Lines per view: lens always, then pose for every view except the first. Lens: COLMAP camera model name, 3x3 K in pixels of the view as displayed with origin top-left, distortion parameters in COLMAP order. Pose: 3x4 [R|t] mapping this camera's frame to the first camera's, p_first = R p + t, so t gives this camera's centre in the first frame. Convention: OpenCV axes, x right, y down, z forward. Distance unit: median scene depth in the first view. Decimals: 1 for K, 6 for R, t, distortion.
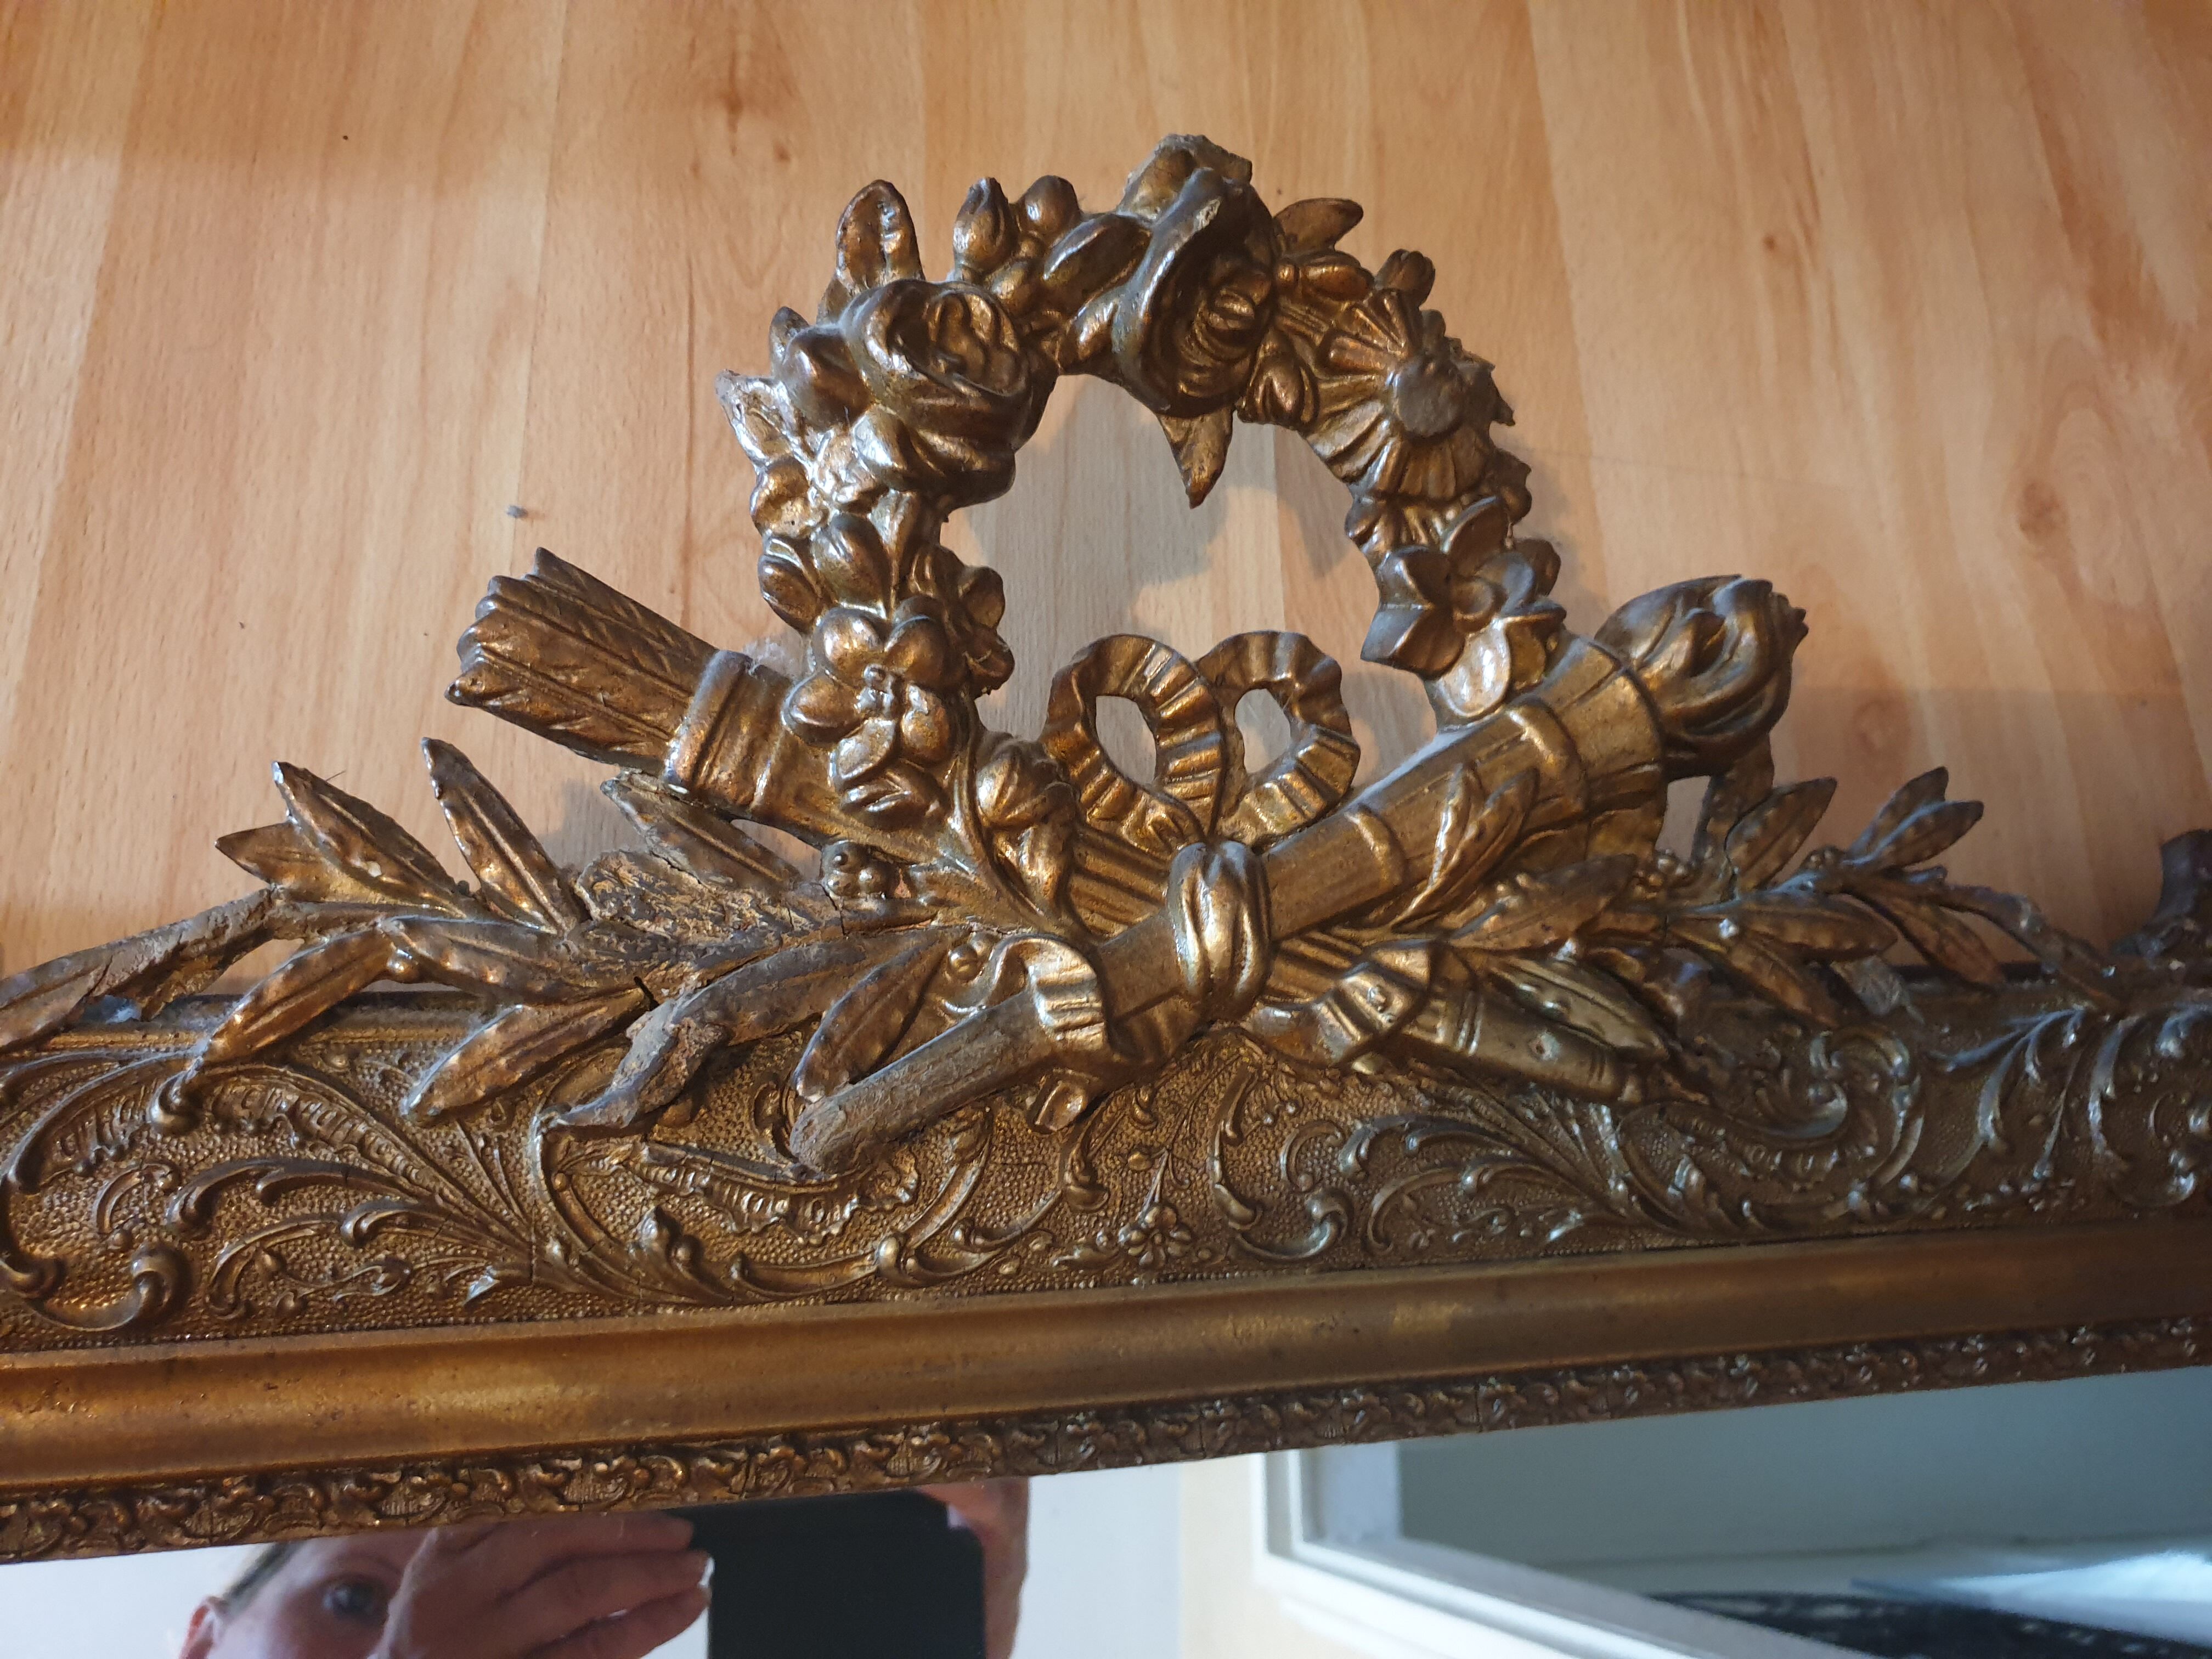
lens RADIAL K [[1730.9, 0, 1105.4], [0, 1730.9, 813.3], [0, 0, 1]] dist [0.003617, -0.000176]
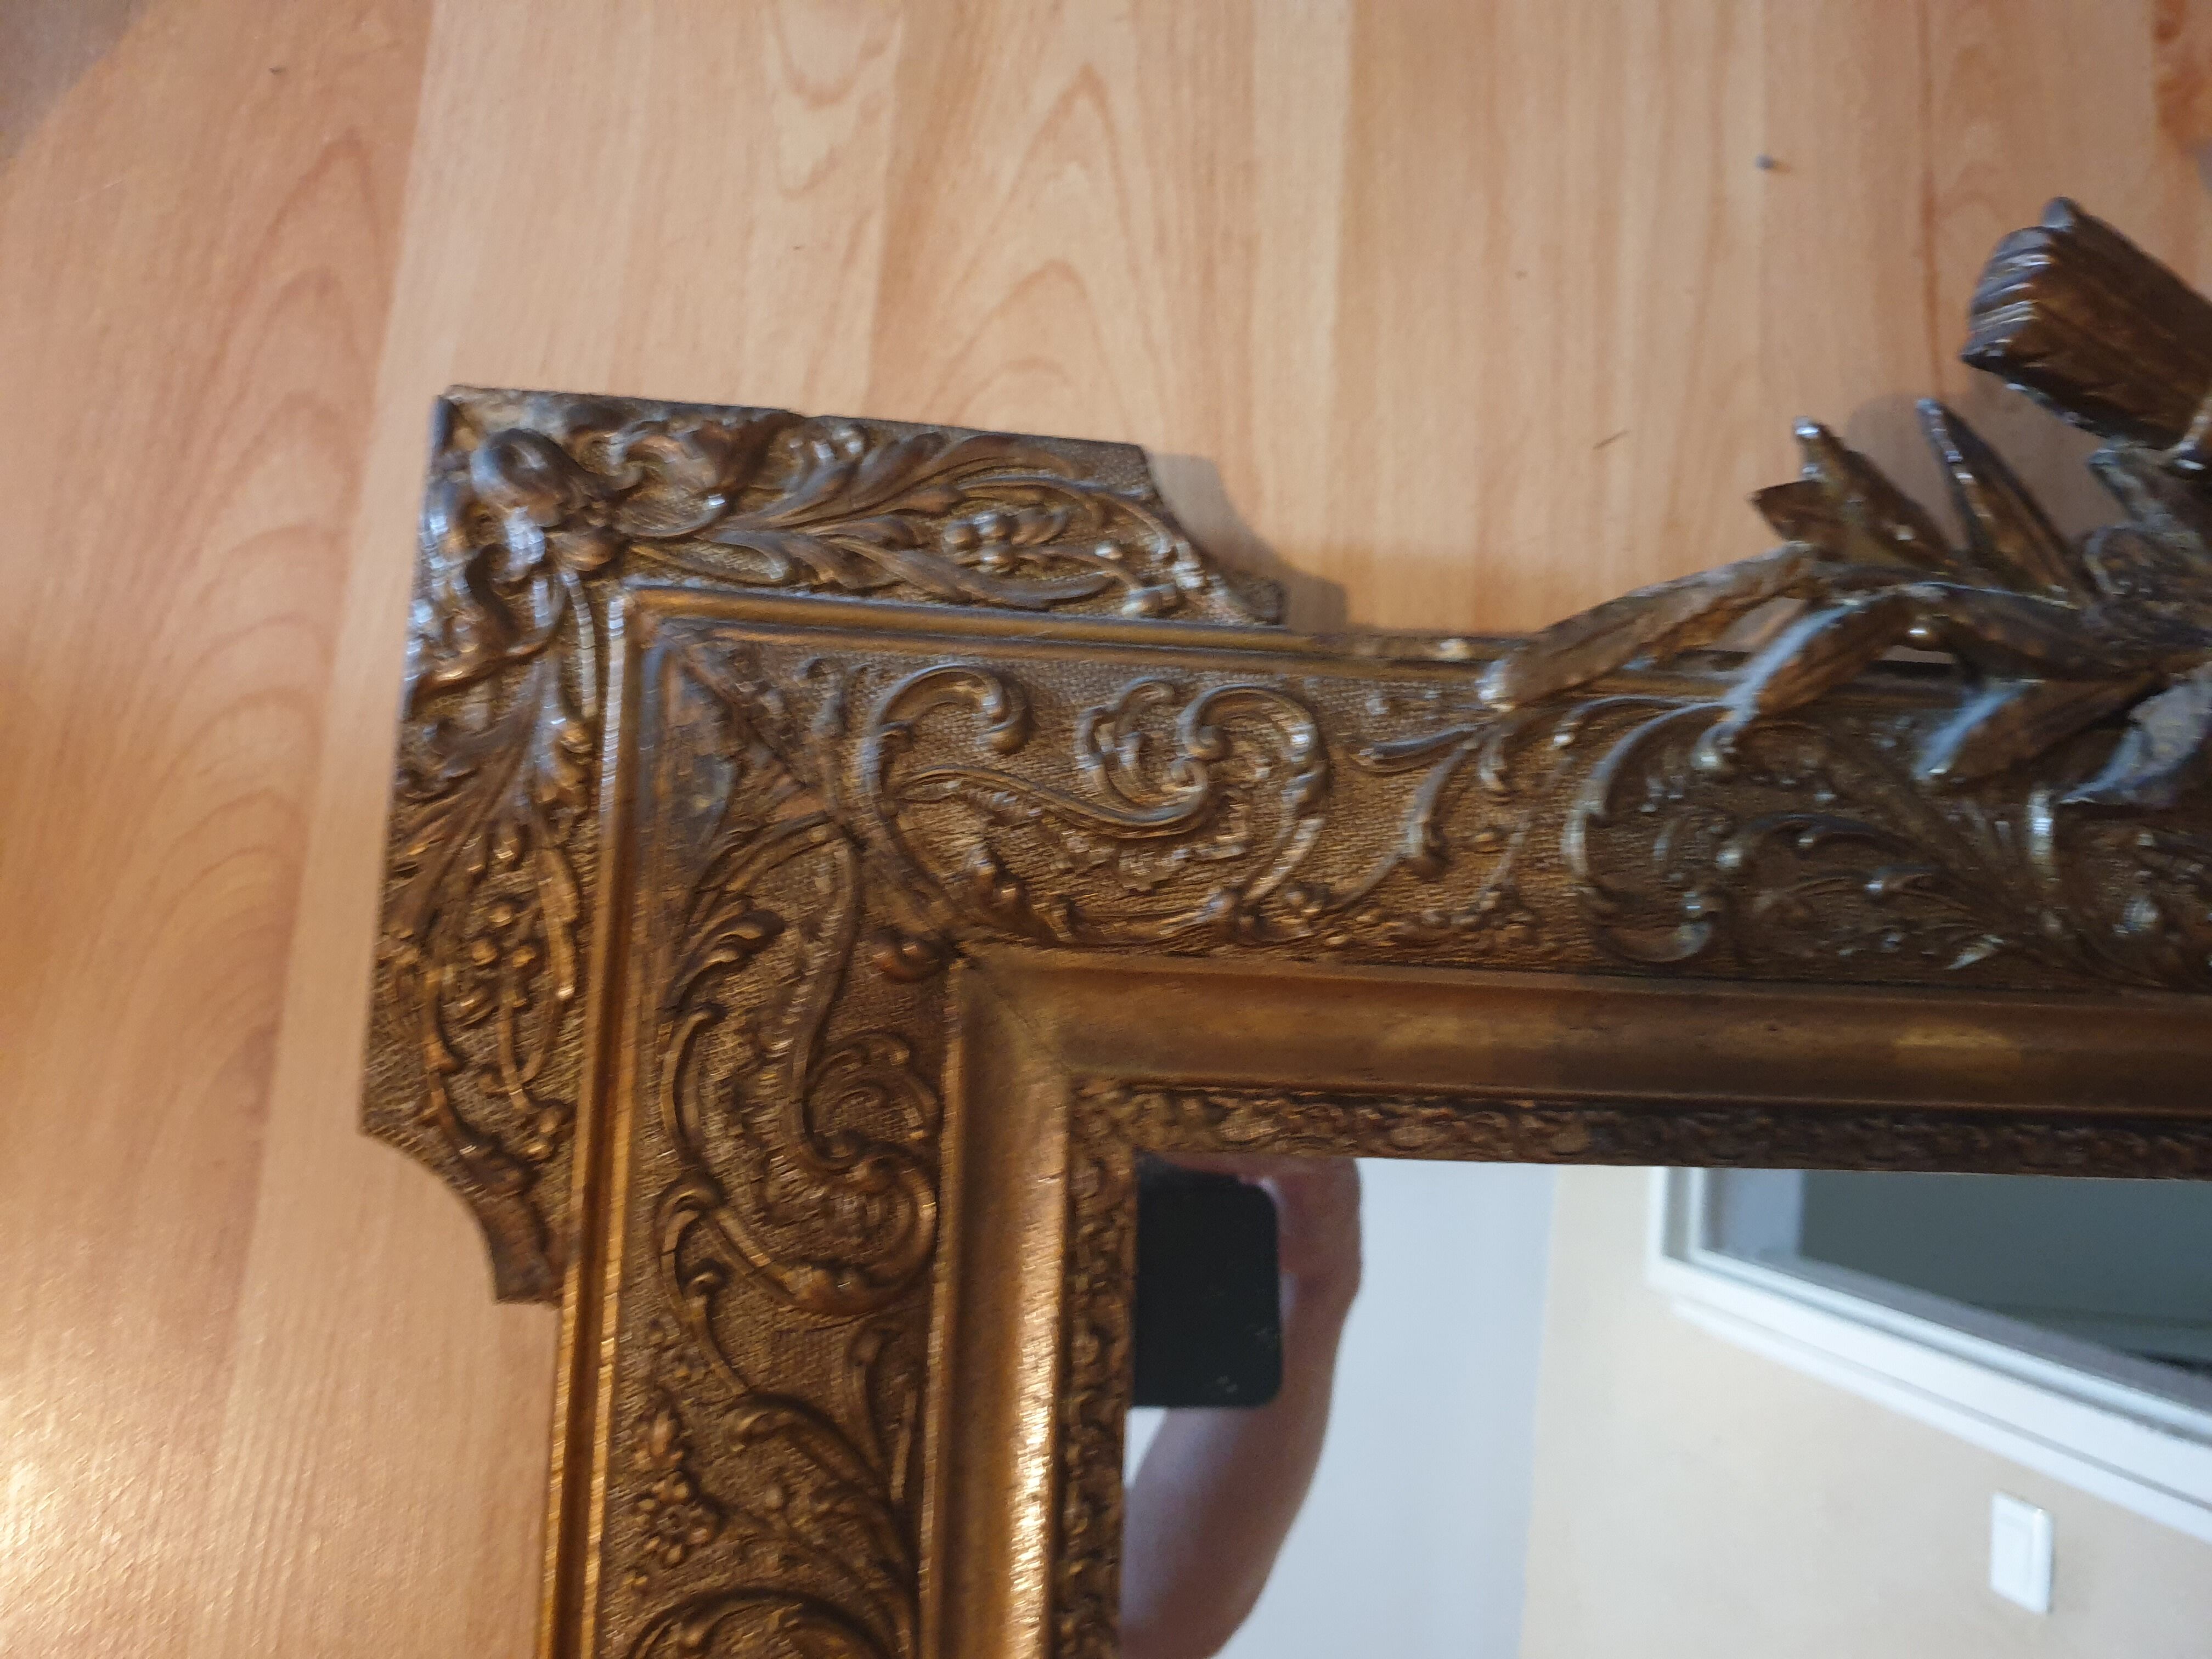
lens RADIAL K [[1730.9, 0, 1105.4], [0, 1730.9, 813.3], [0, 0, 1]] dist [0.003617, -0.000176]
pose [[0.986275, 0.078506, -0.145255, -0.703413], [-0.052710, 0.983404, 0.173603, 0.041424], [0.156473, -0.163564, 0.974045, -0.055962]]
